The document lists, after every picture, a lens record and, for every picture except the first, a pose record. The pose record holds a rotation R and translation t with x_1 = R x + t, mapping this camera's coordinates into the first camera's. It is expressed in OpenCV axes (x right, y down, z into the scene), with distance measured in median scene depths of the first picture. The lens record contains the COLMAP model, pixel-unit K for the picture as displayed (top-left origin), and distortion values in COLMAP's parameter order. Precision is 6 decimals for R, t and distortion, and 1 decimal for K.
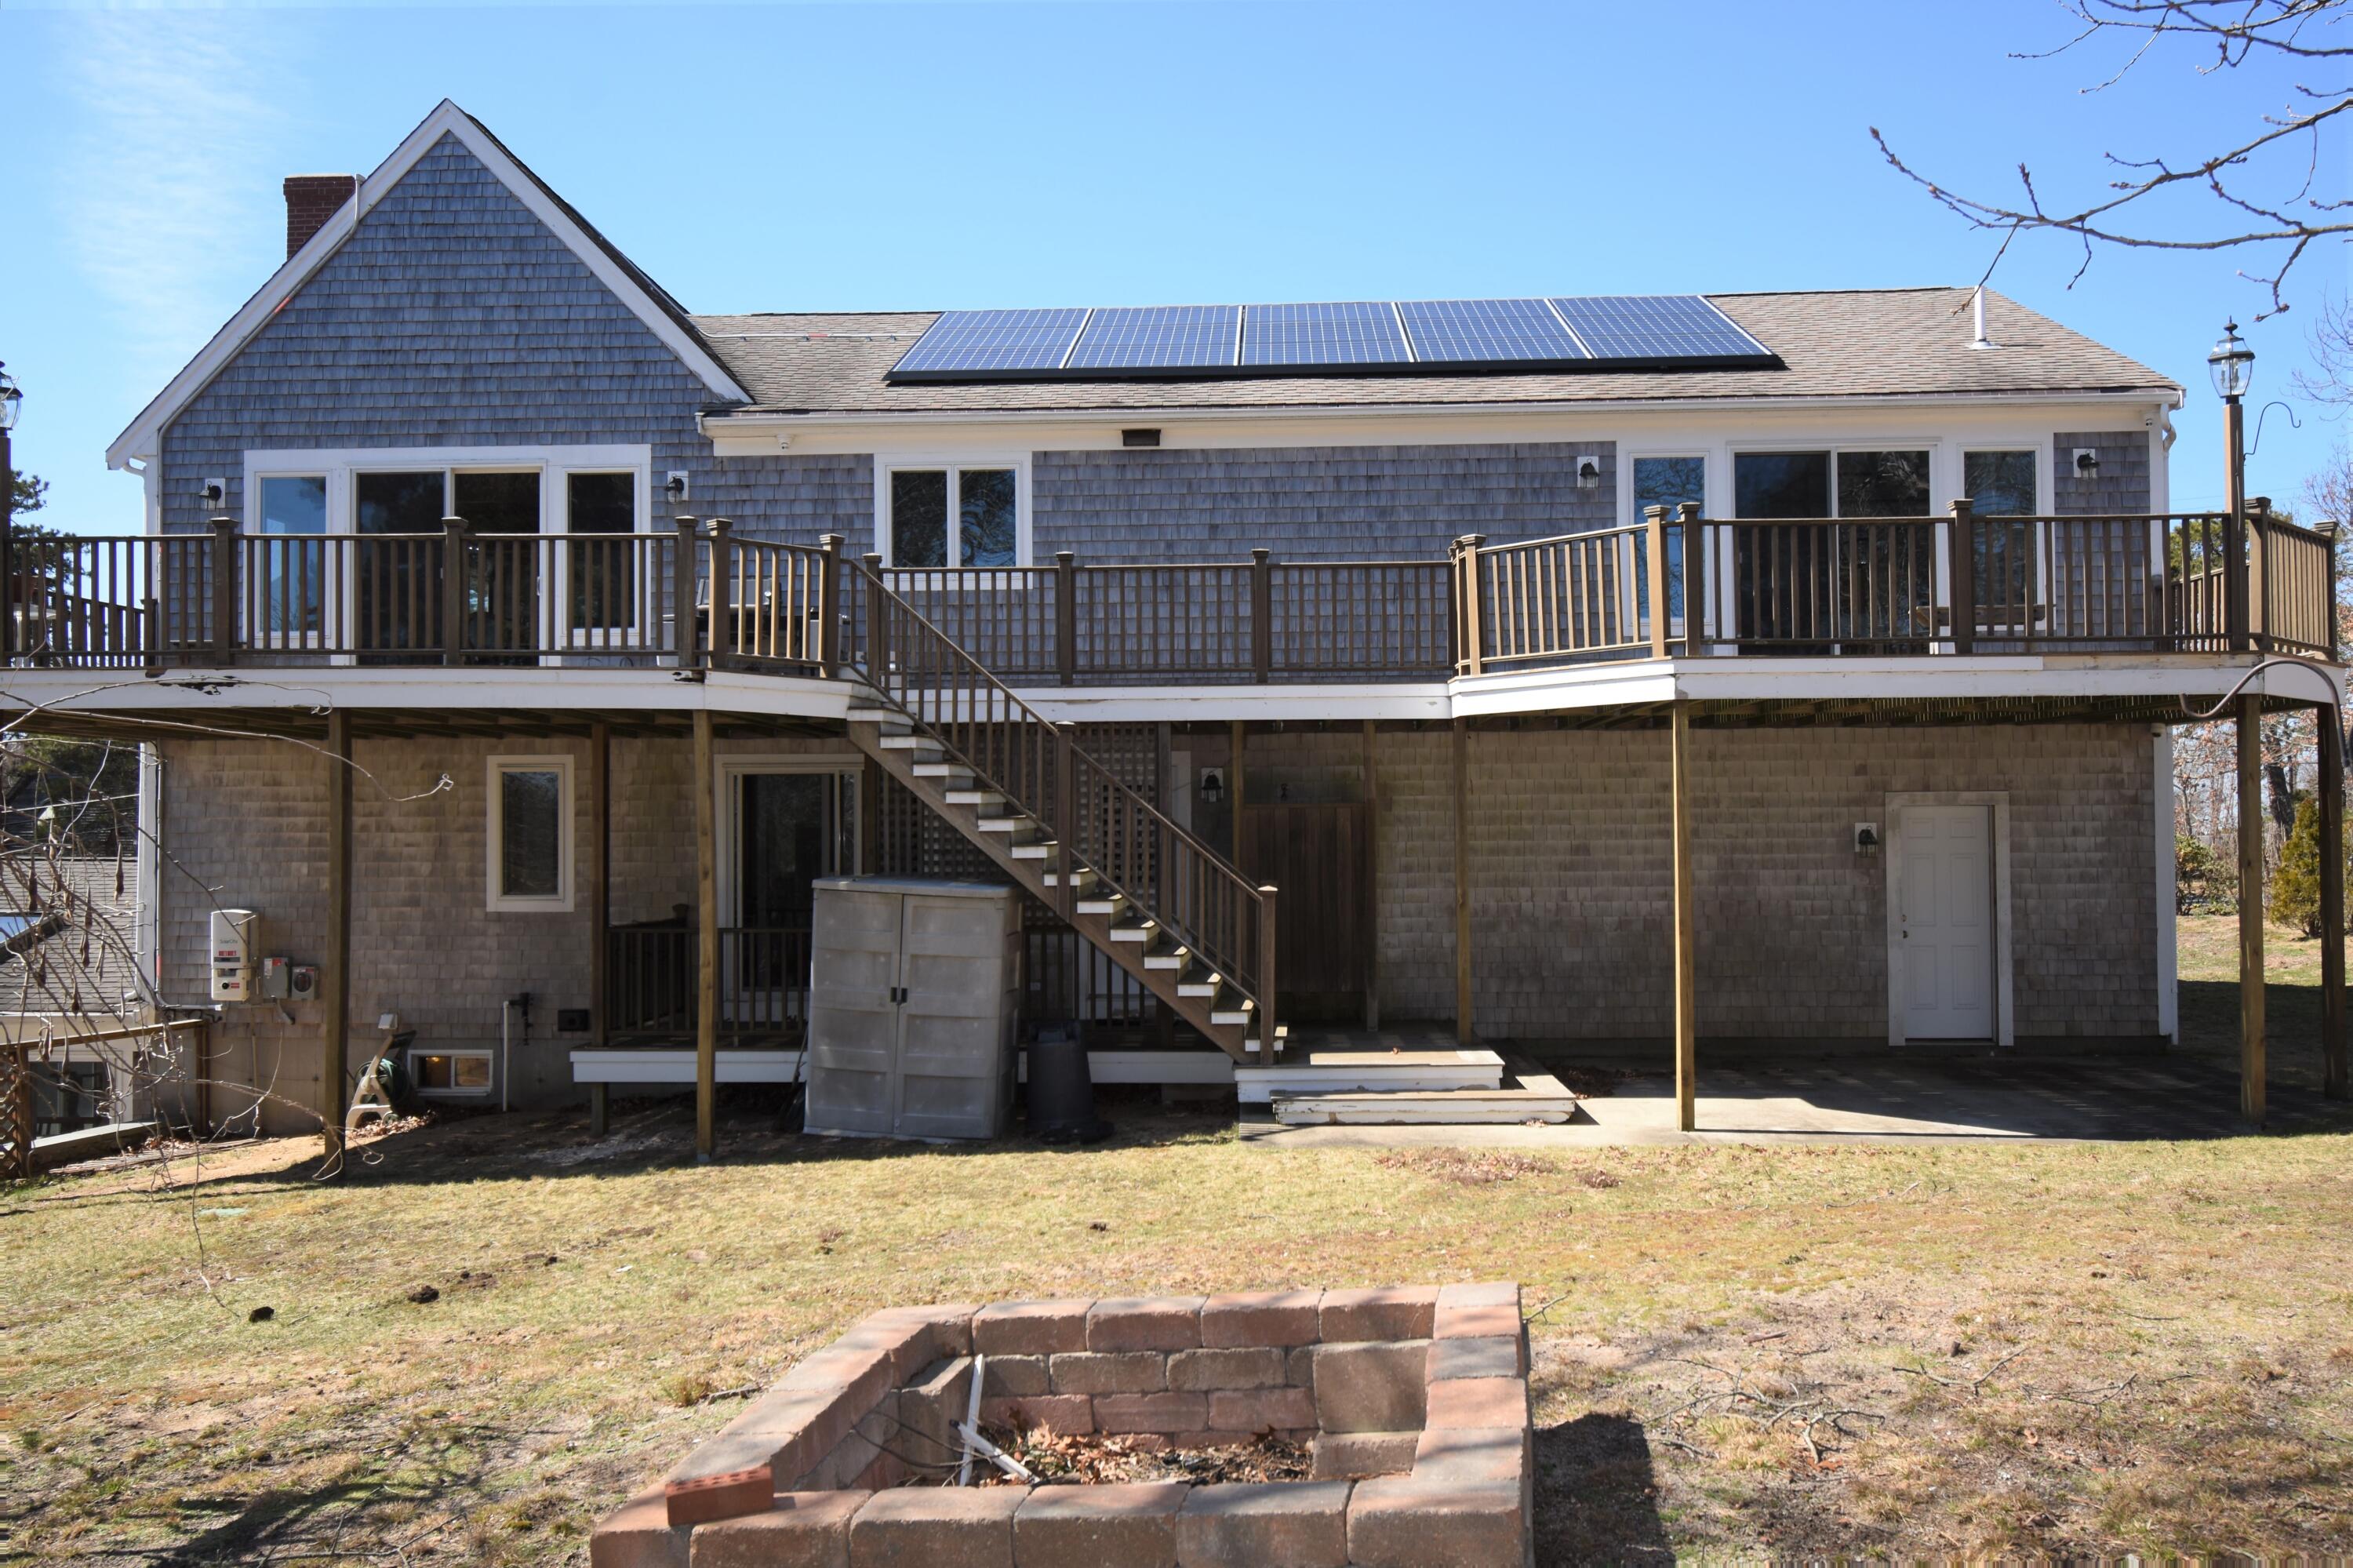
lens RADIAL K [[1950.8, 0, 1176.5], [0, 1950.8, 784.0], [0, 0, 1]] dist [-0.000534, -0.015114]
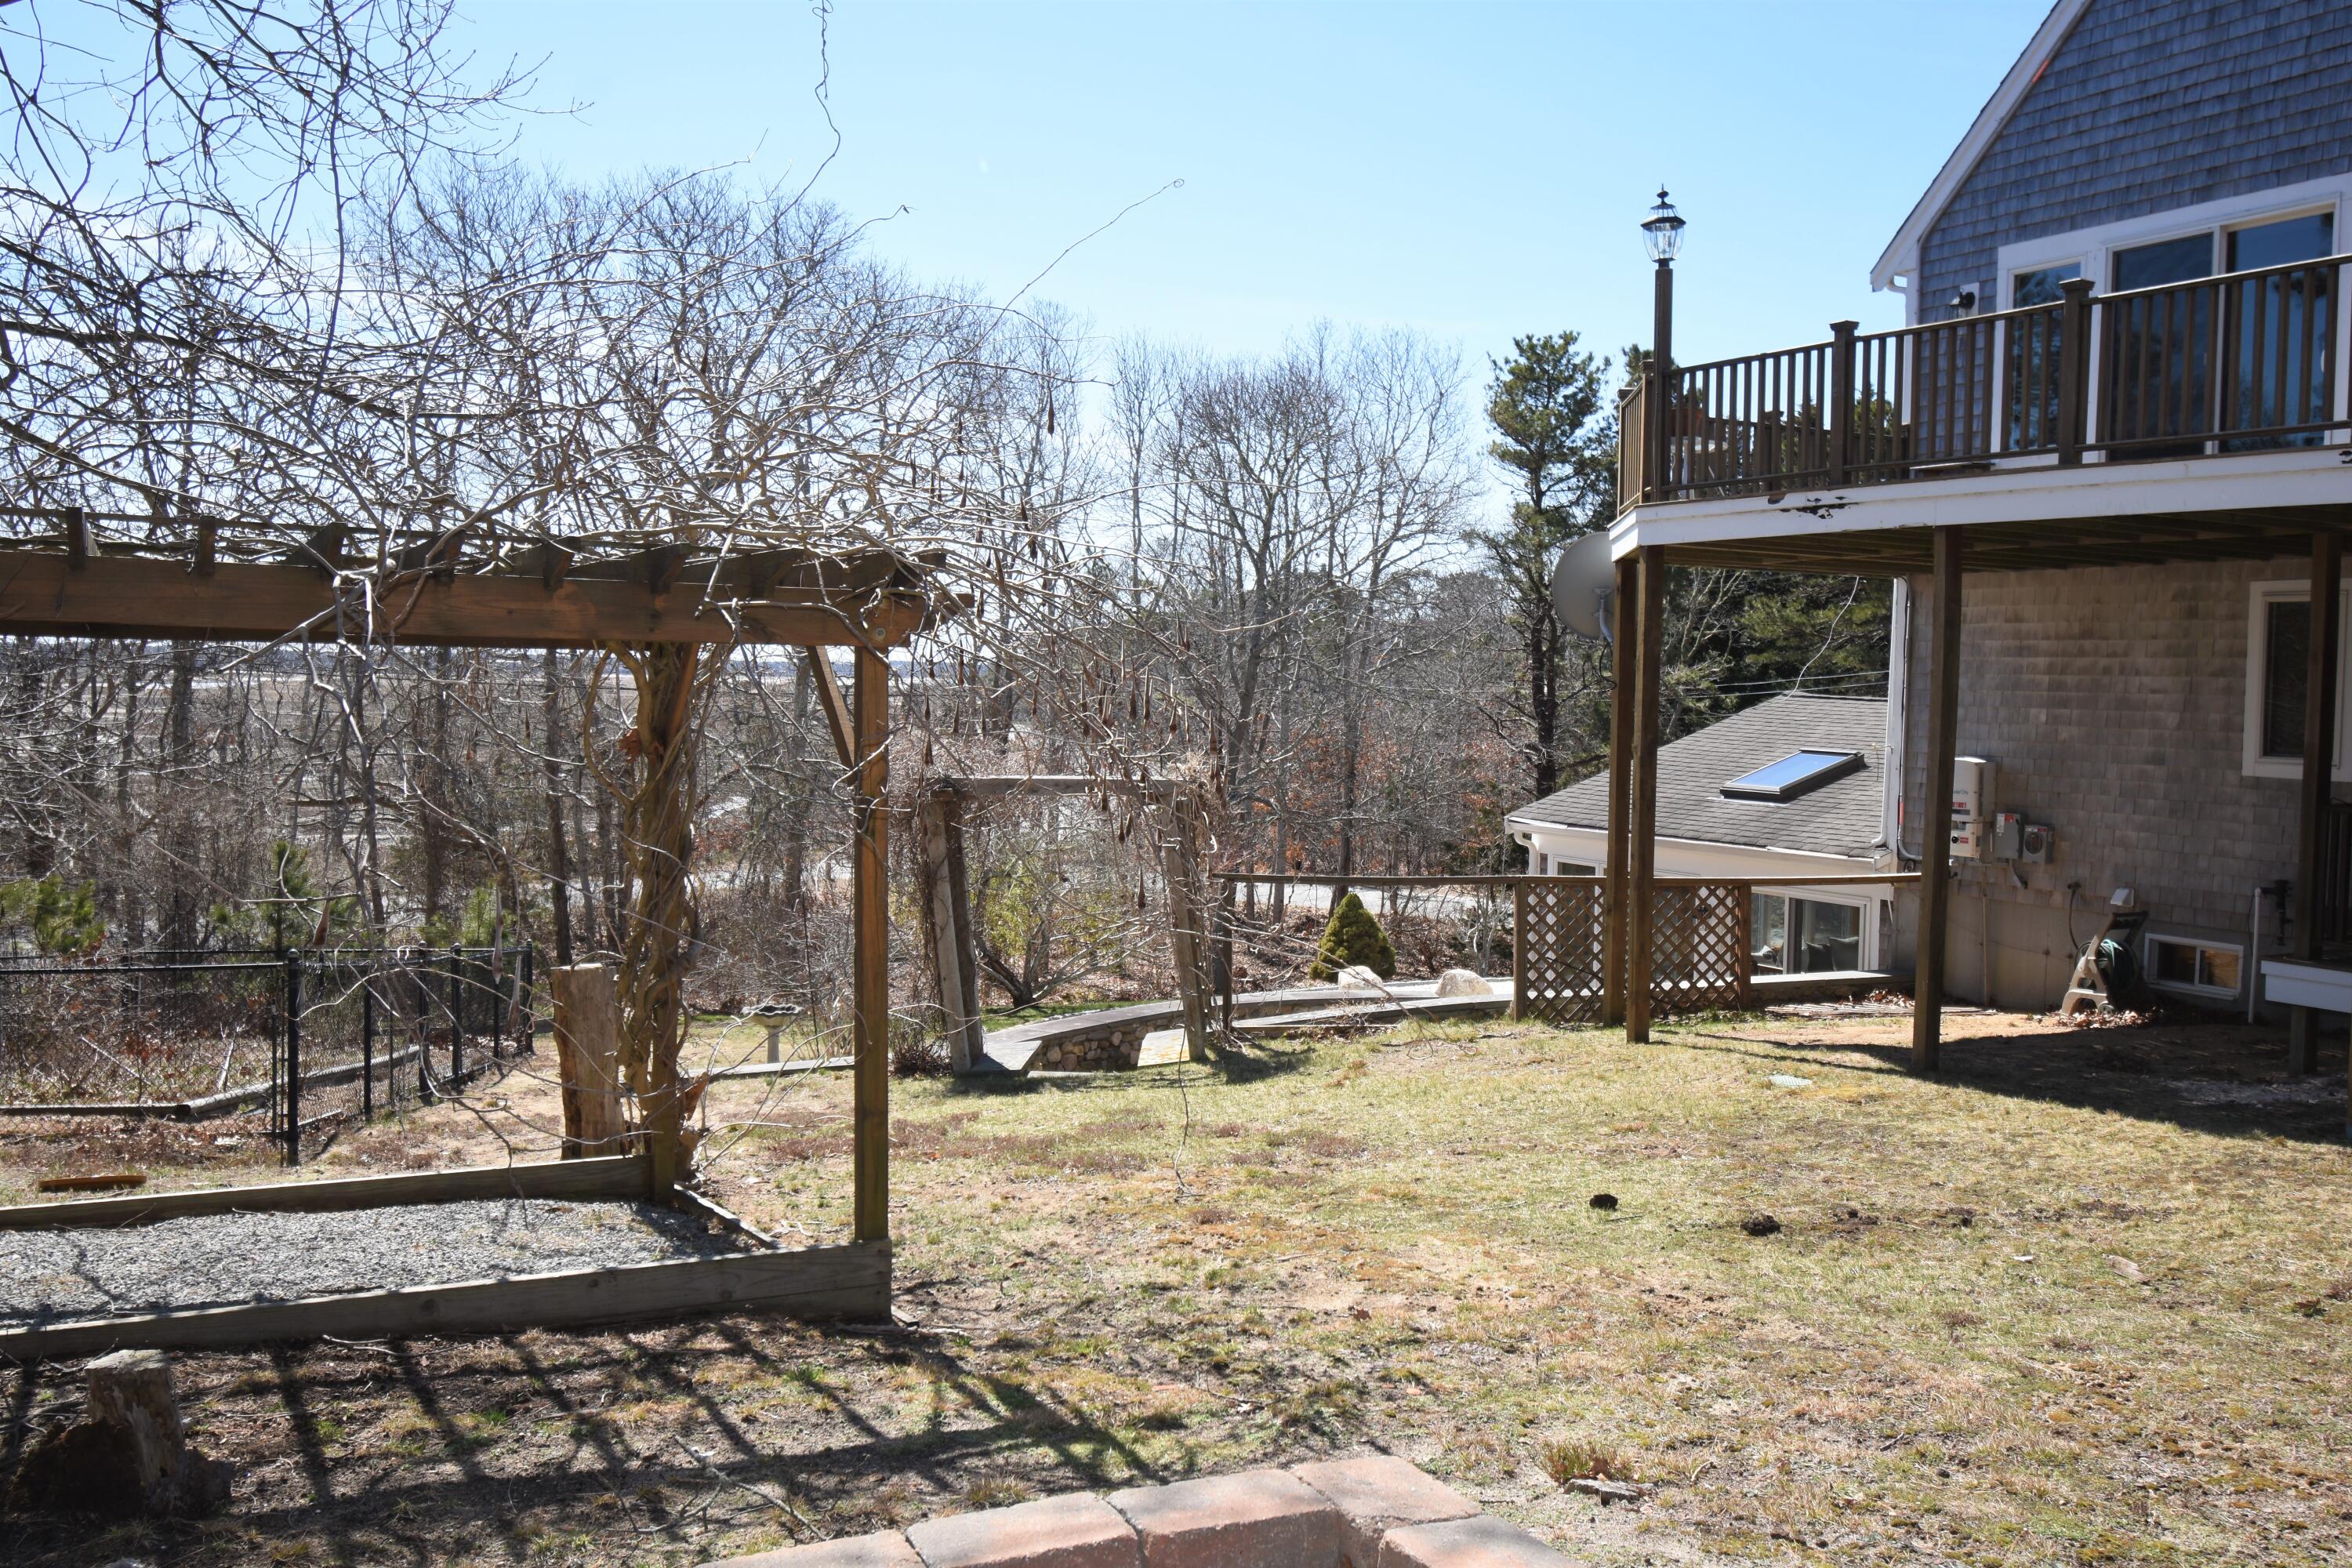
lens RADIAL K [[1949.8, 0, 1176.0], [0, 1949.8, 784.0], [0, 0, 1]] dist [-0.000534, -0.015114]
pose [[0.532638, 0.060785, -0.844157, 0.092708], [0.004462, 0.997202, 0.074620, 0.006598], [0.846331, -0.043512, 0.530877, 0.195844]]
